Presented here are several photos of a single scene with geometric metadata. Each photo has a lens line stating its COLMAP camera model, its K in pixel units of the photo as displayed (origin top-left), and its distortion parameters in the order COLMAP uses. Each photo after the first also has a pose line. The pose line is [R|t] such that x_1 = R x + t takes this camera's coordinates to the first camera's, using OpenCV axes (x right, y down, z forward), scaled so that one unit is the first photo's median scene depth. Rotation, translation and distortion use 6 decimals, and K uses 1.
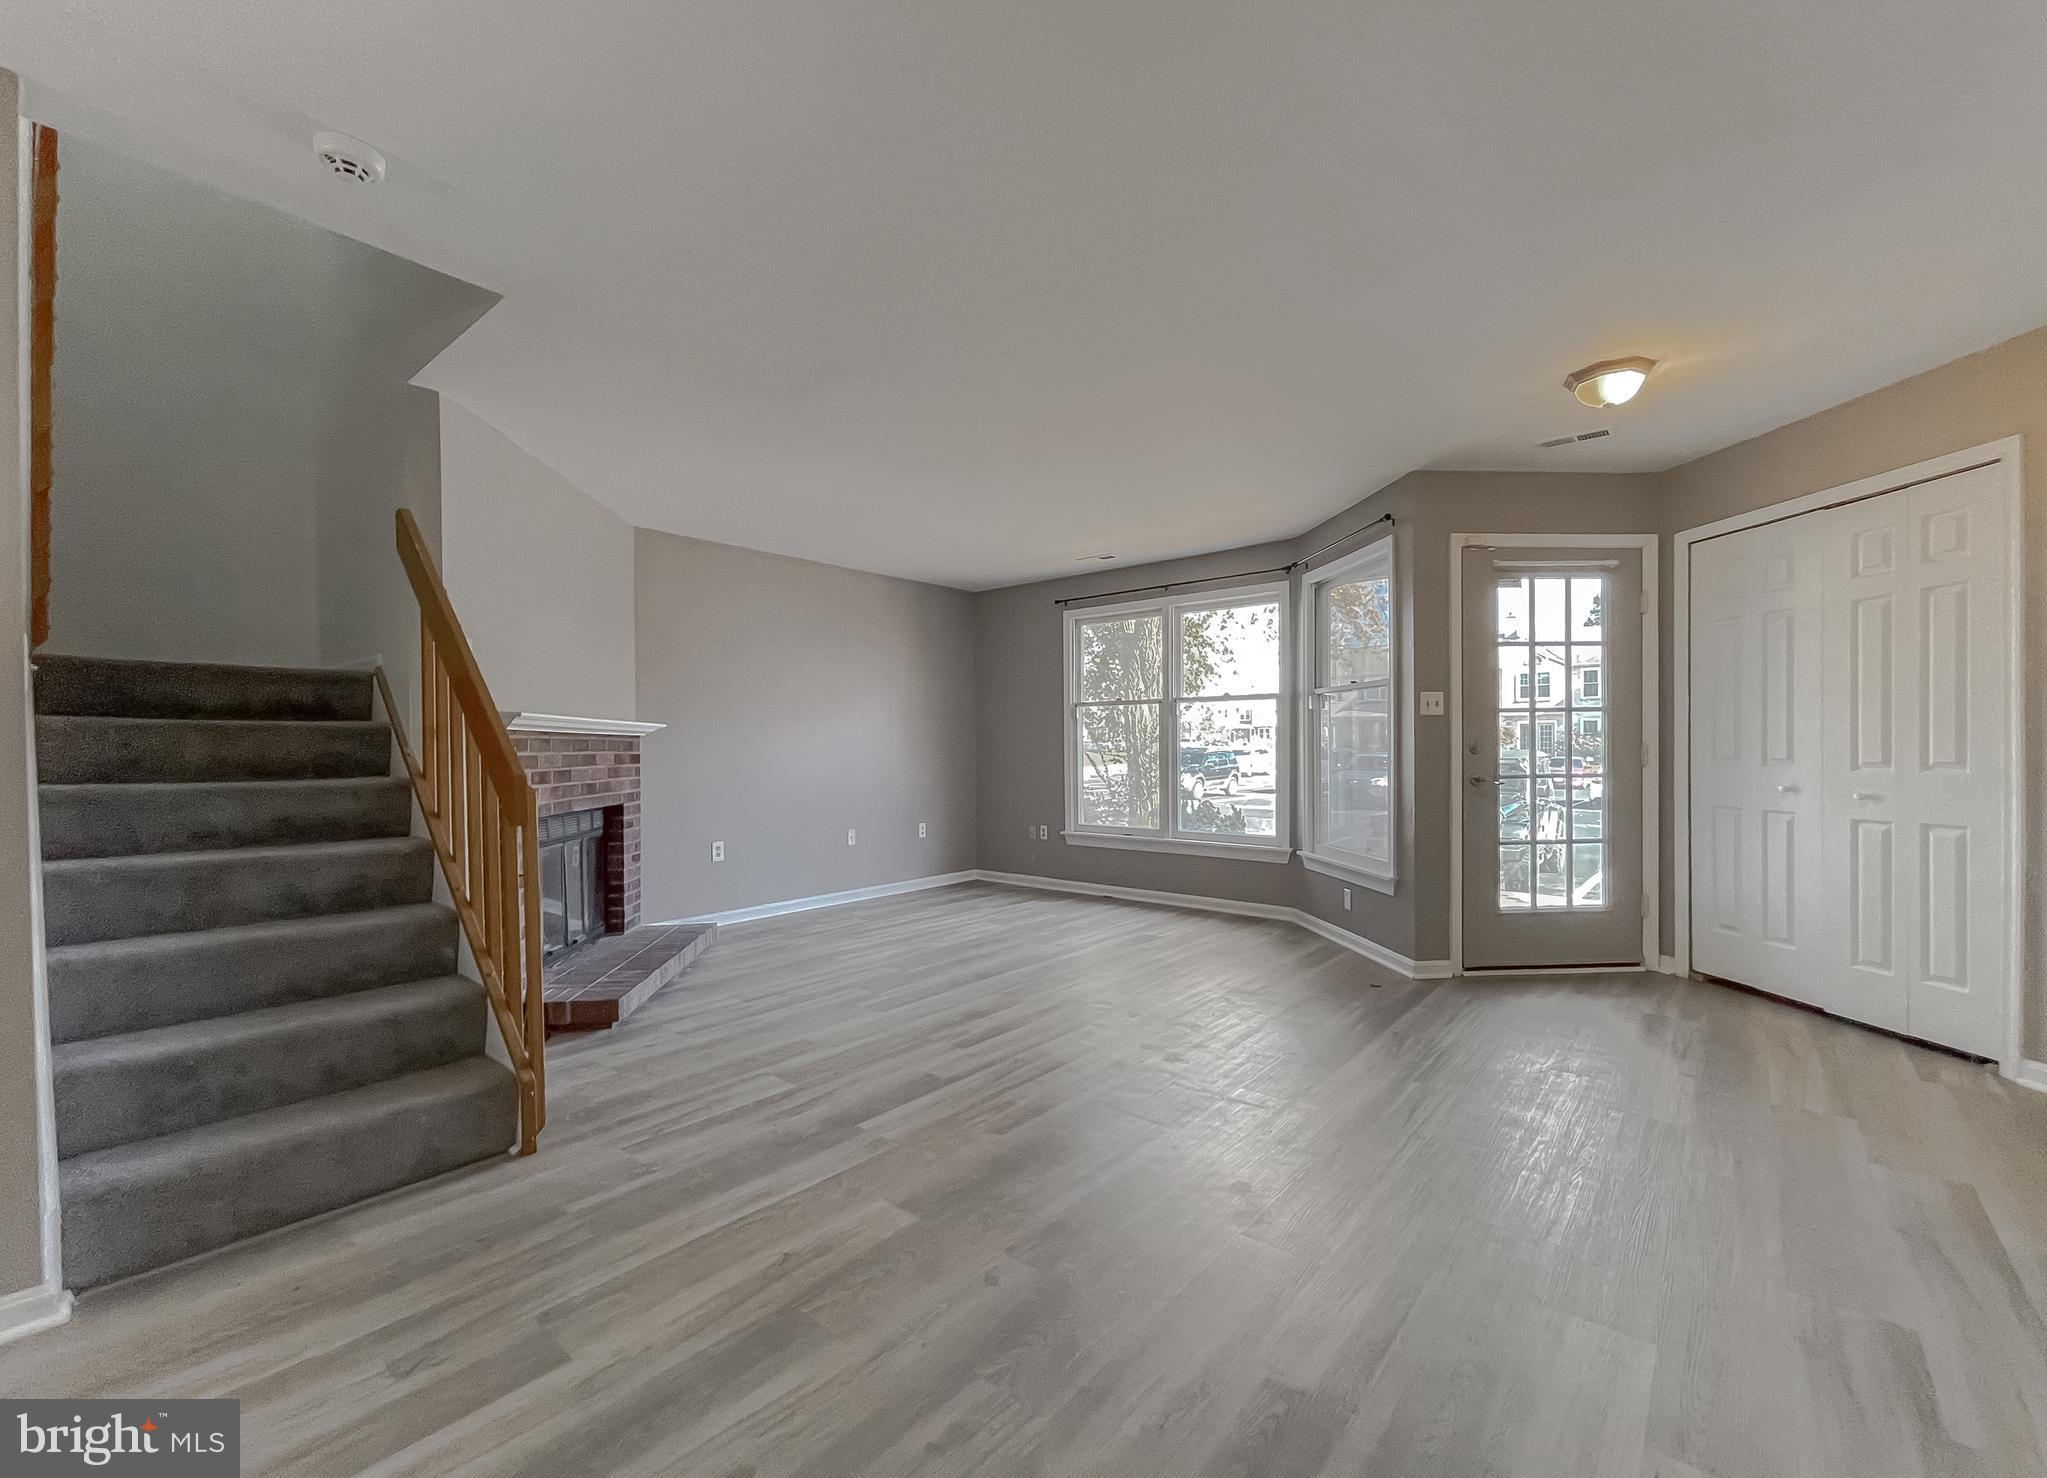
lens RADIAL K [[859.2, 0, 1021.5], [0, 859.2, 756.2], [0, 0, 1]] dist [0.002687, -0.000023]
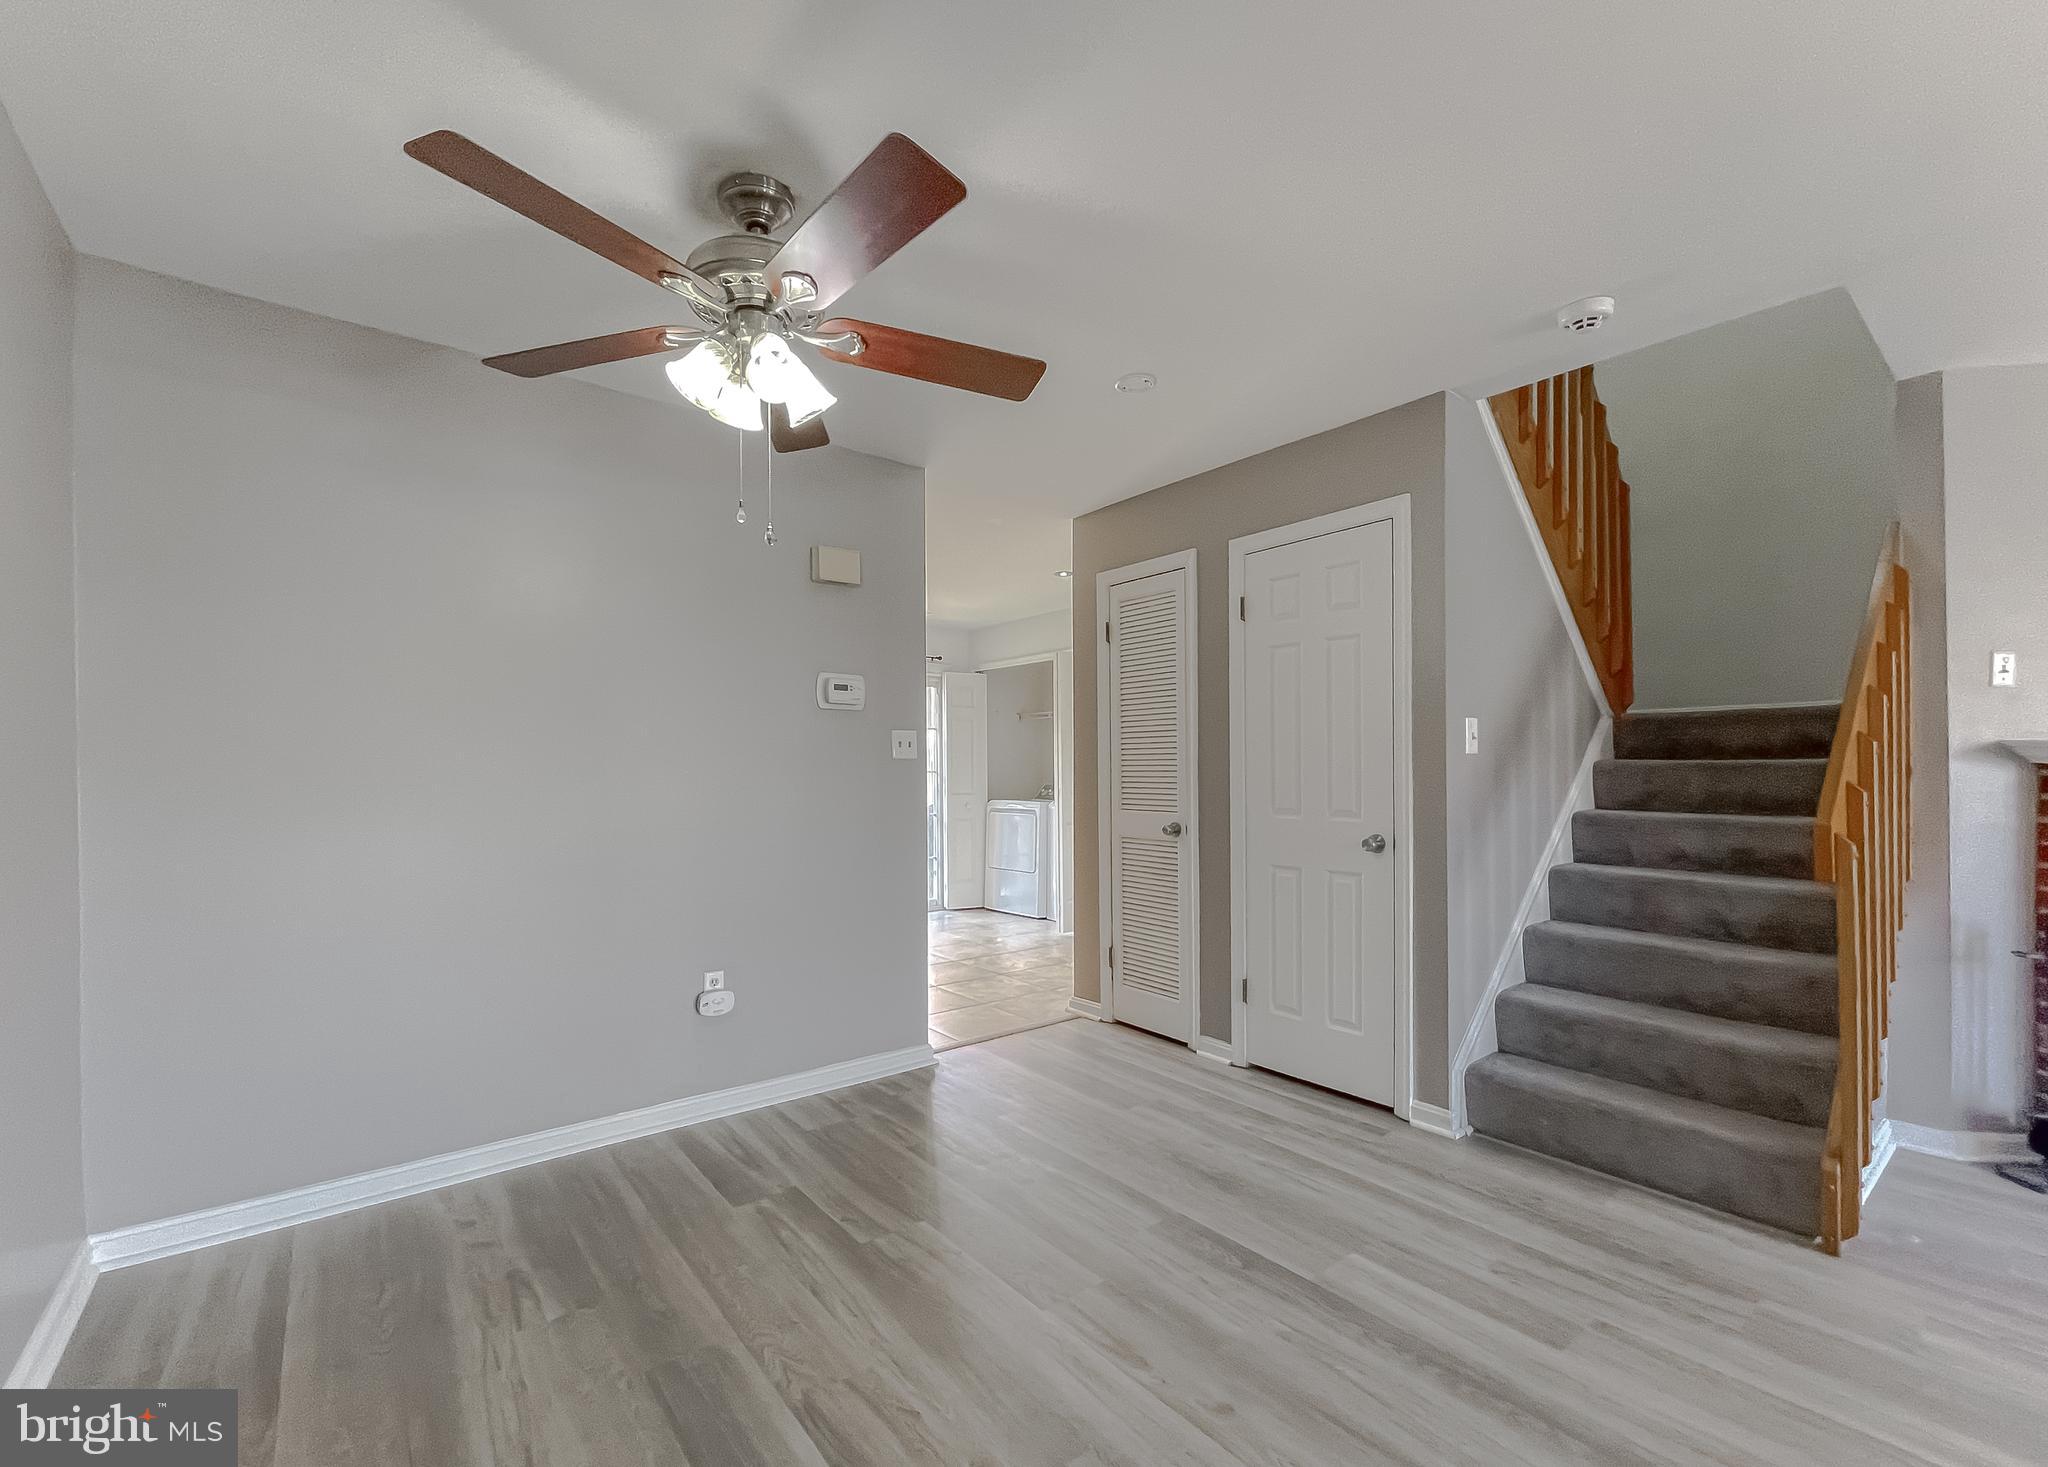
lens RADIAL K [[859.6, 0, 987.0], [0, 859.6, 774.3], [0, 0, 1]] dist [0.002687, -0.000023]
pose [[-0.220769, 0.005707, -0.975309, 0.336196], [-0.005682, 0.999958, 0.007137, -0.021252], [0.975310, 0.007118, -0.220727, 0.243929]]
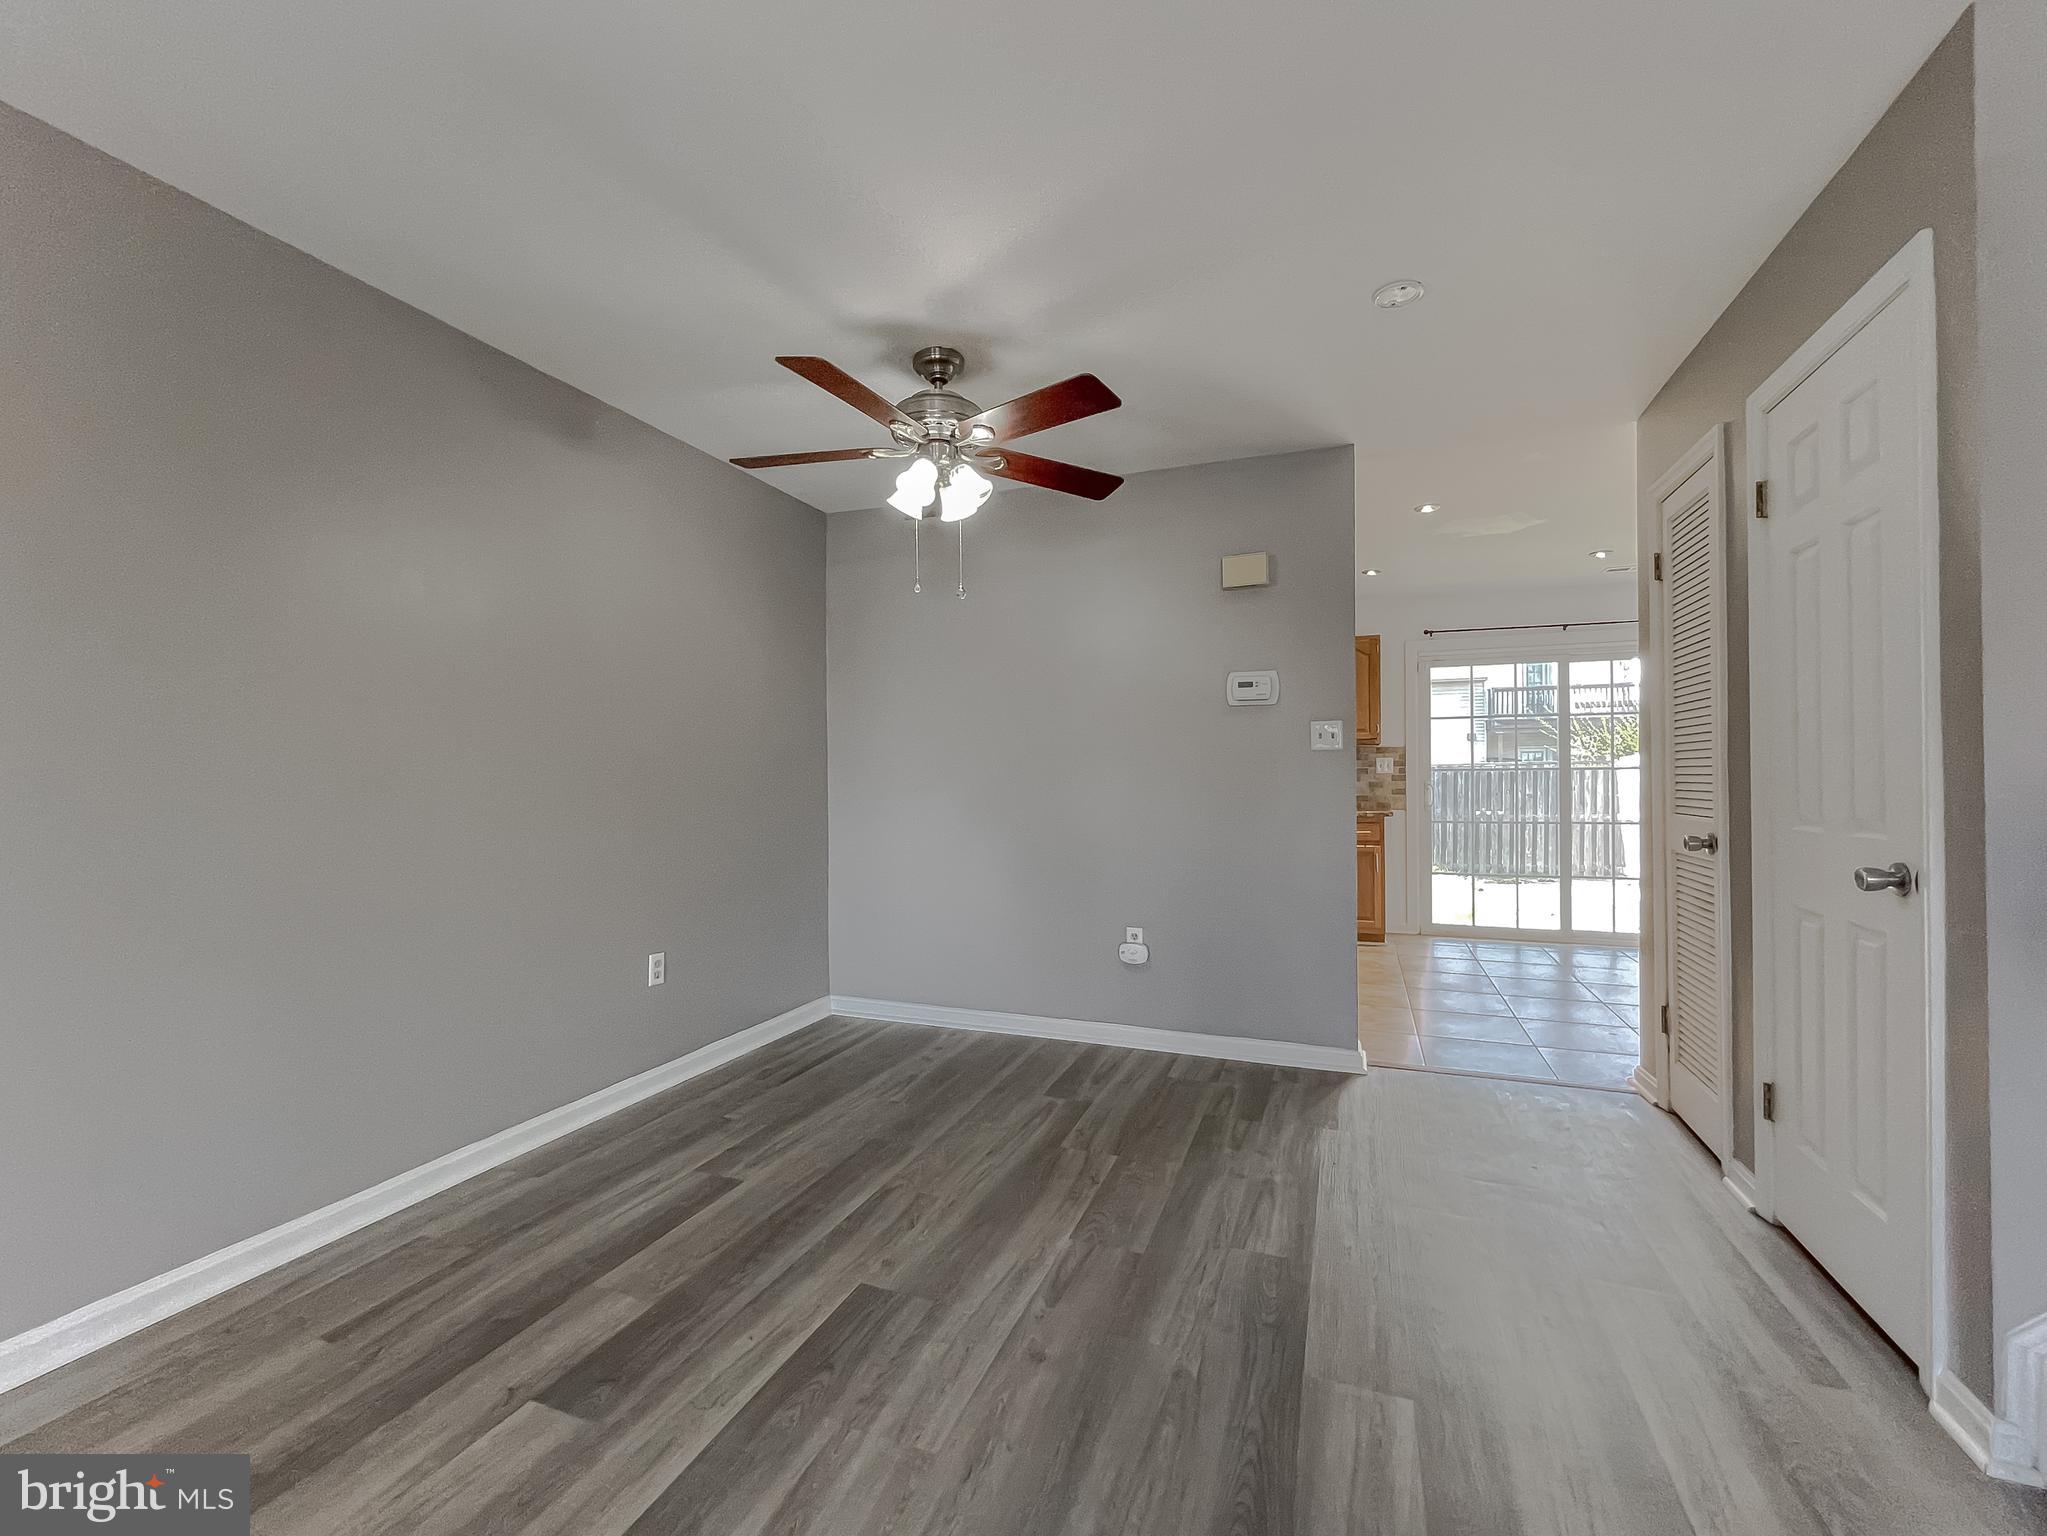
lens RADIAL K [[845.7, 0, 1024.4], [0, 845.7, 774.2], [0, 0, 1]] dist [-0.006262, 0.003127]
pose [[-0.947141, 0.010319, -0.320652, 0.011360], [0.007717, 0.999926, 0.009384, -0.014923], [0.320726, 0.006413, -0.947150, 0.729938]]
